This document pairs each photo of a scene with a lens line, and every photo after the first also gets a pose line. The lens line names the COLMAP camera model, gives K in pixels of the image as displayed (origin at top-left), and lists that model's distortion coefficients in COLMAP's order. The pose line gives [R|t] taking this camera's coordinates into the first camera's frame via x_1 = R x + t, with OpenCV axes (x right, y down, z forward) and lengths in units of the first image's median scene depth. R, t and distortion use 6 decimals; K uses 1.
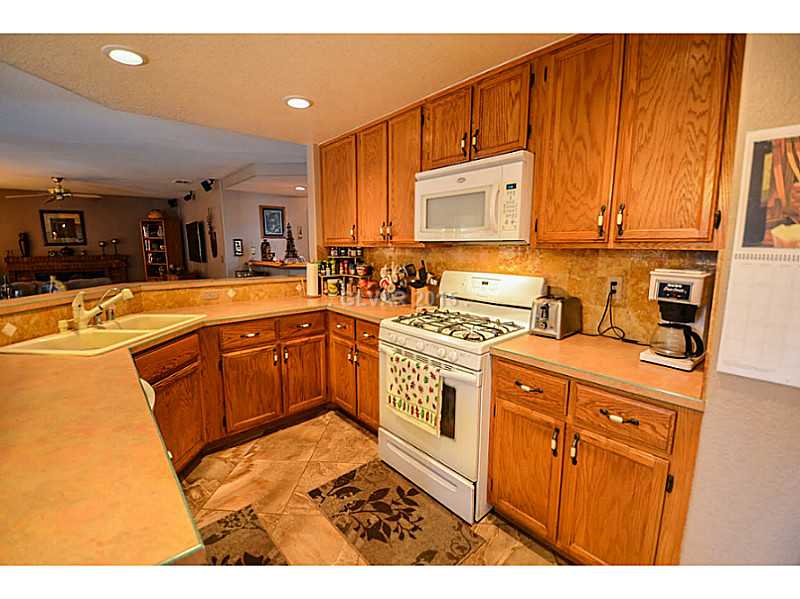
lens RADIAL K [[353.9, 0, 400.0], [0, 353.9, 284.5], [0, 0, 1]] dist [0.000174, -0.000022]
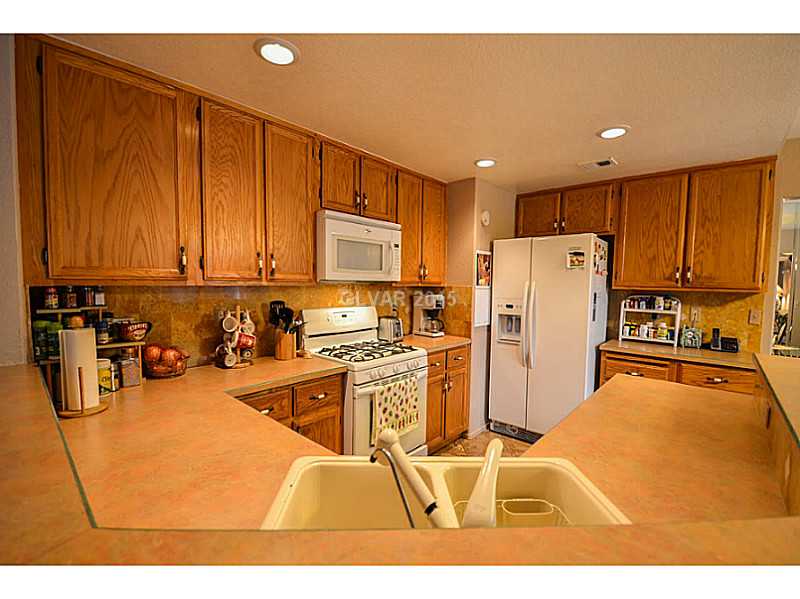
lens RADIAL K [[359.5, 0, 397.4], [0, 359.5, 306.2], [0, 0, 1]] dist [-0.000609, -0.000248]
pose [[-0.125550, -0.062954, 0.990088, -1.115099], [0.102458, 0.991825, 0.076057, -0.125676], [-0.986783, 0.110991, -0.118073, 1.101086]]
